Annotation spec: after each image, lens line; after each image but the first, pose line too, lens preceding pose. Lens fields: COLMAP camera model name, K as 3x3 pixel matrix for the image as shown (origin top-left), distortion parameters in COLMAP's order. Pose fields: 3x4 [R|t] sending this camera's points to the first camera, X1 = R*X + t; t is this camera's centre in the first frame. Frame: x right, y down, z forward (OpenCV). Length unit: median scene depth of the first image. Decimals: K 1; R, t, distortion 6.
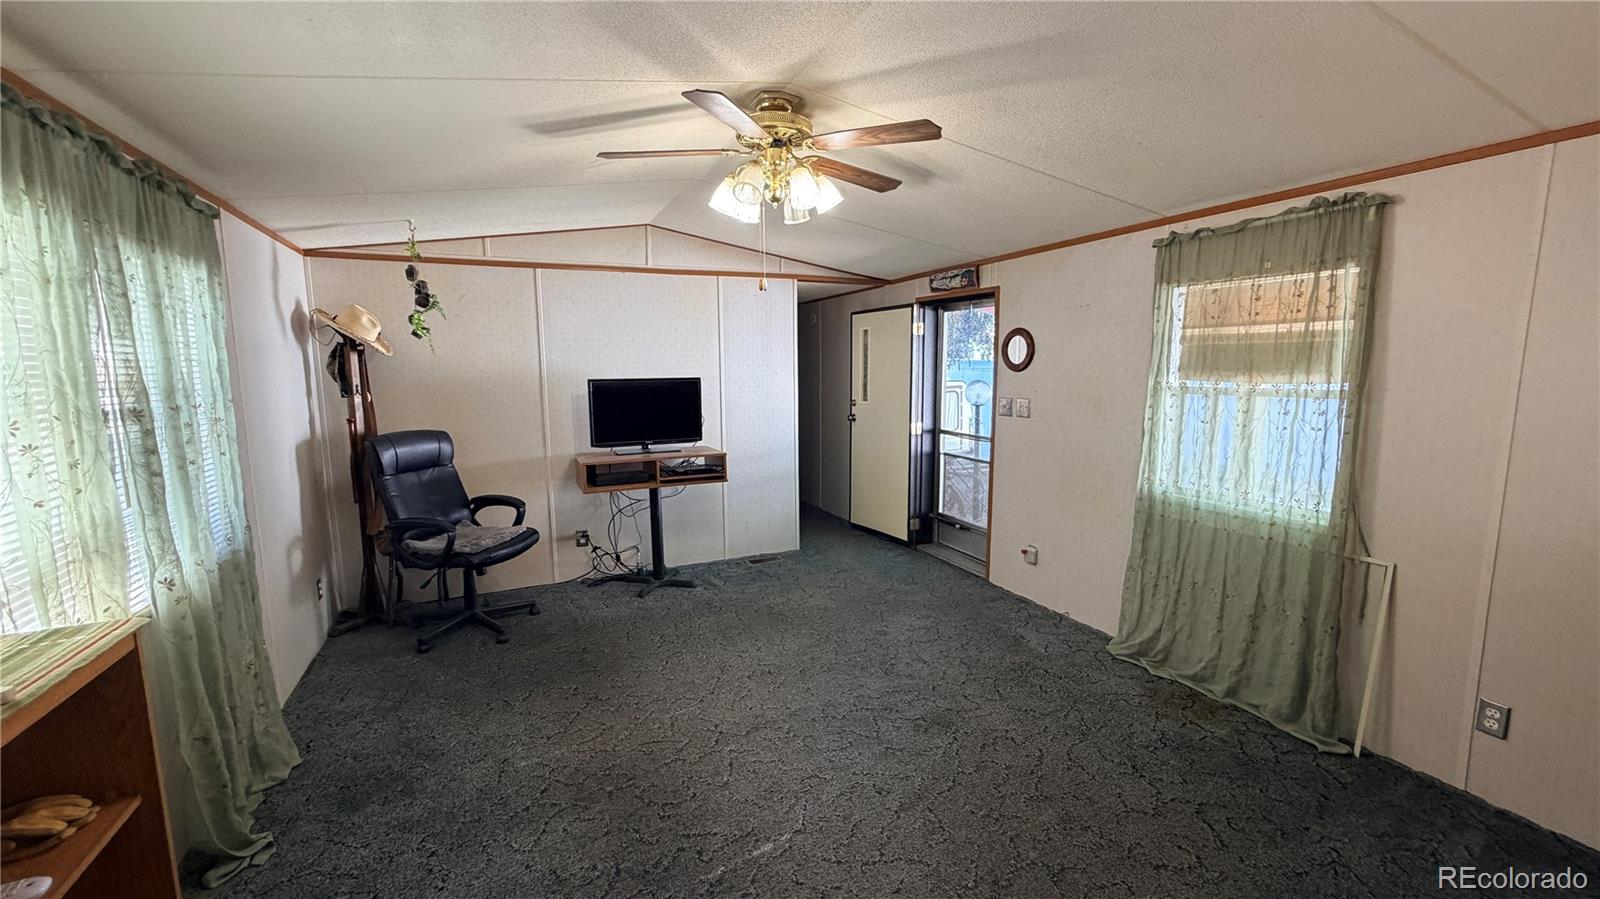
lens RADIAL K [[639.2, 0, 797.4], [0, 639.2, 451.1], [0, 0, 1]] dist [-0.003298, 0.000248]
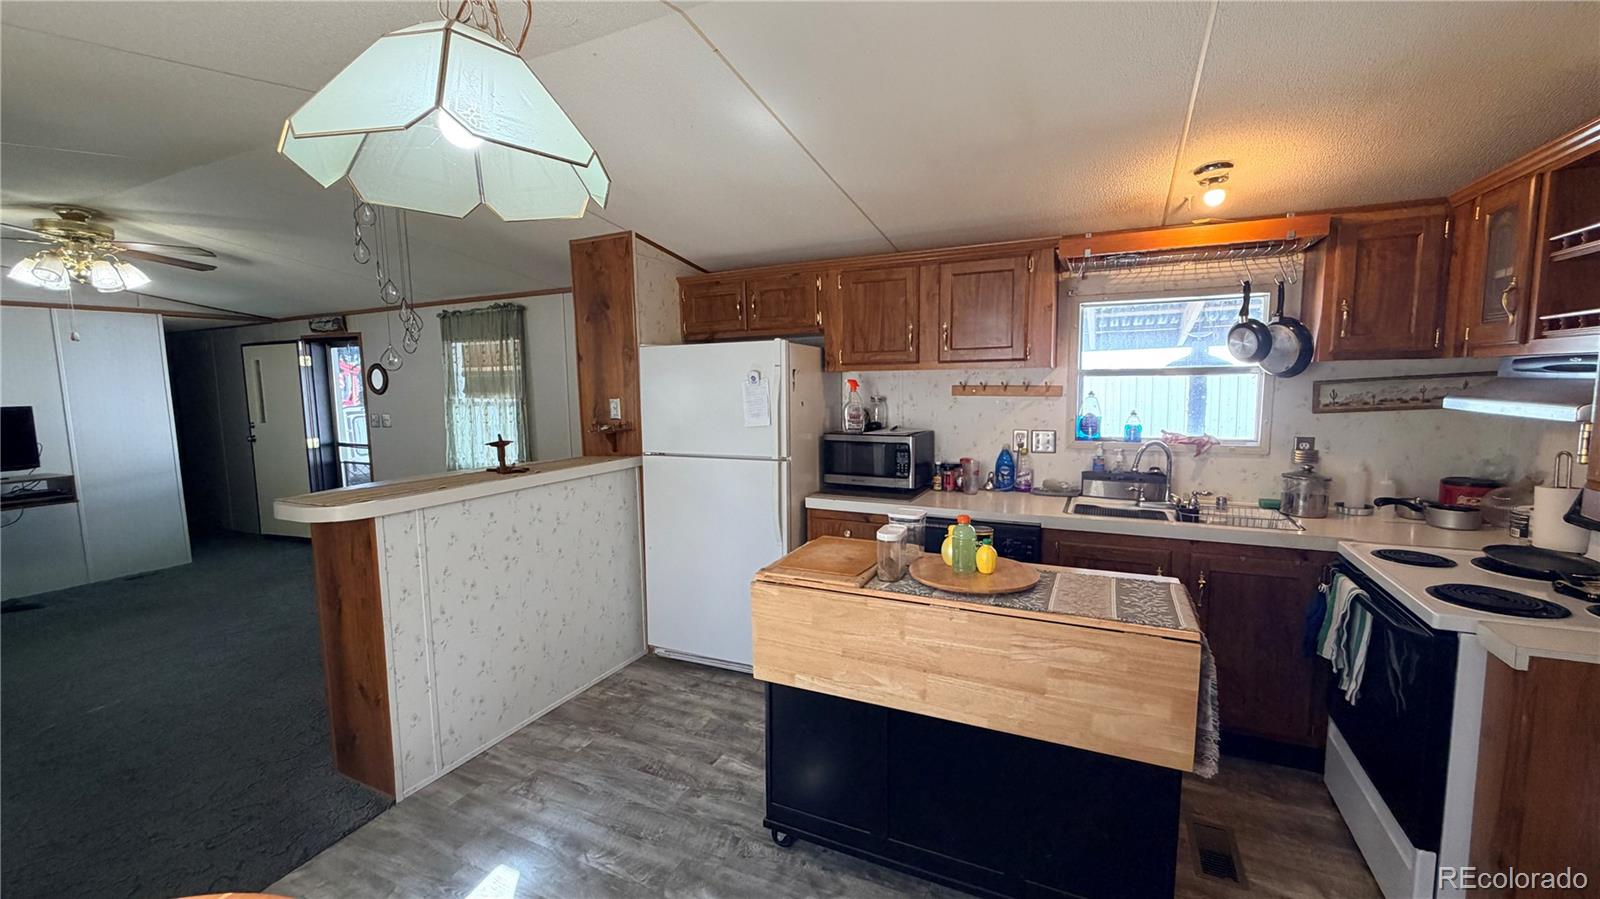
lens RADIAL K [[639.2, 0, 799.2], [0, 639.2, 449.0], [0, 0, 1]] dist [-0.003298, 0.000248]
pose [[0.768427, -0.073329, 0.635722, 0.160212], [0.096558, 0.995325, -0.001906, 0.084914], [-0.632611, 0.062849, 0.771916, -0.649251]]
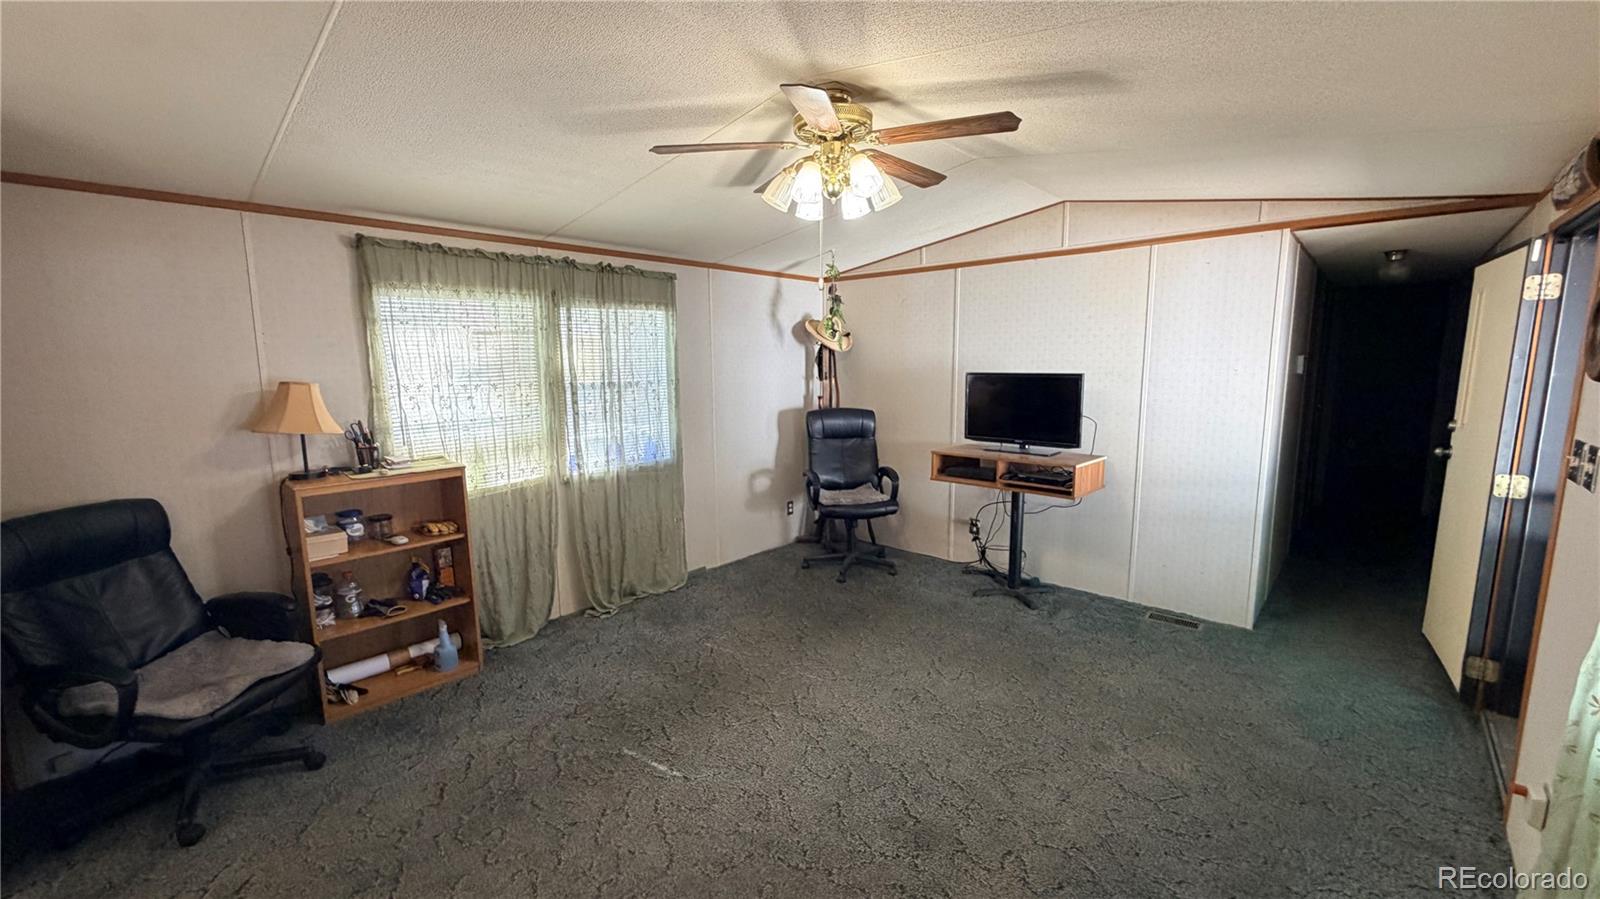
lens RADIAL K [[639.2, 0, 796.9], [0, 639.2, 452.9], [0, 0, 1]] dist [-0.003298, 0.000248]
pose [[0.389502, 0.141678, -0.910063, 0.541248], [-0.117317, 0.987681, 0.103550, -0.061502], [0.913523, 0.066433, 0.401325, 0.360151]]
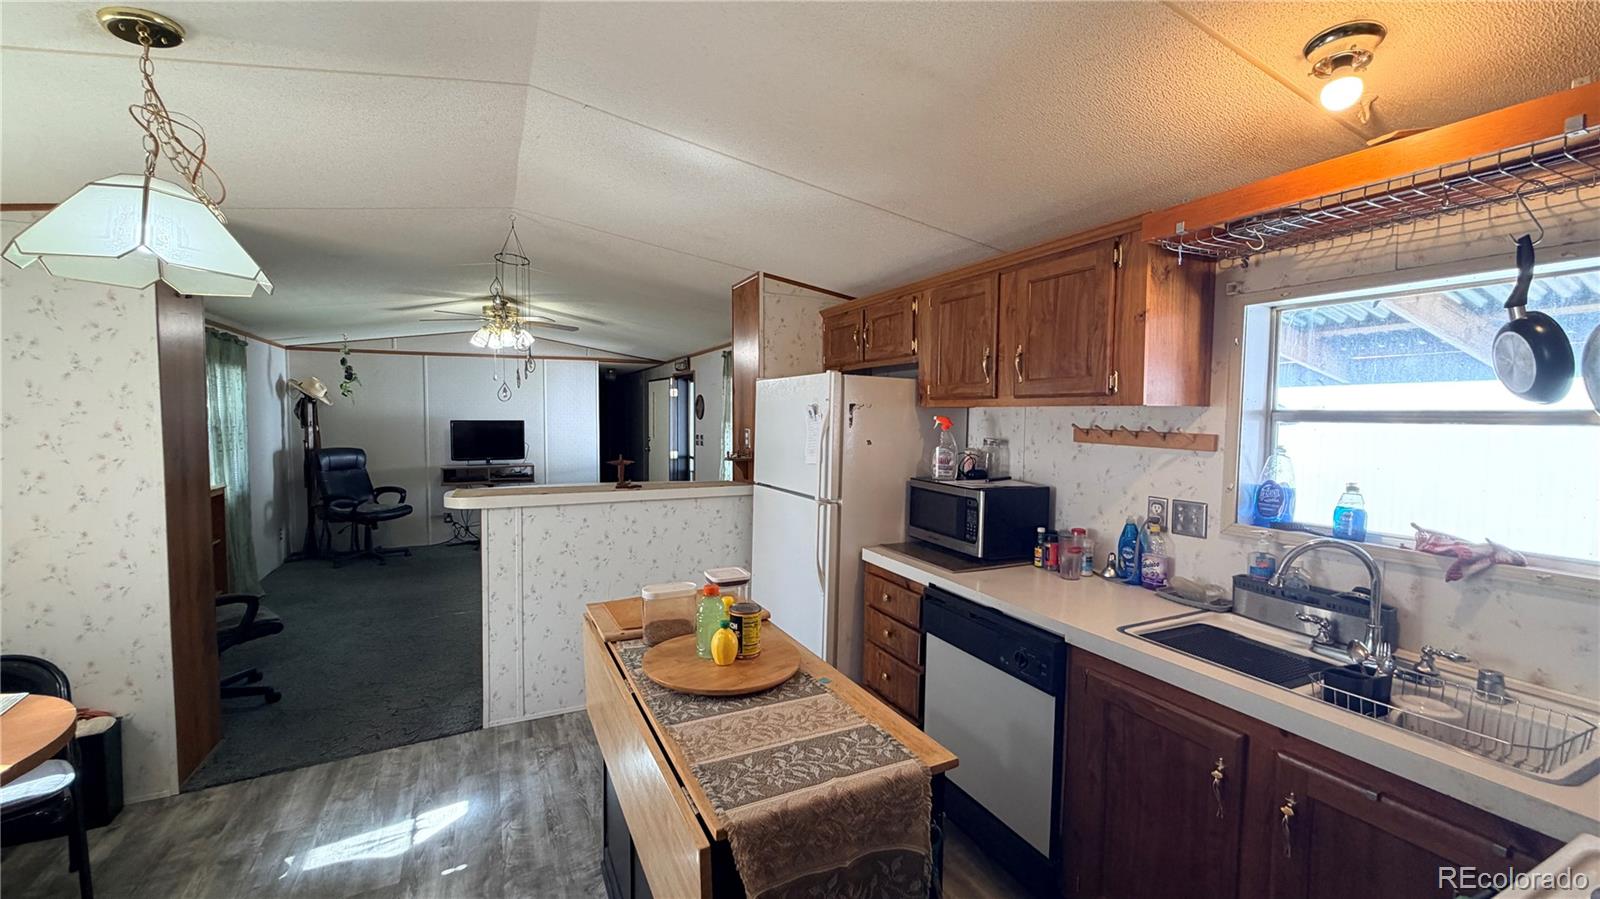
lens RADIAL K [[639.2, 0, 797.9], [0, 639.2, 450.6], [0, 0, 1]] dist [-0.003298, 0.000248]
pose [[0.999613, 0.013876, 0.024122, 0.582673], [-0.011969, 0.996921, -0.077496, 0.092693], [-0.025123, 0.077177, 0.996701, -0.745877]]
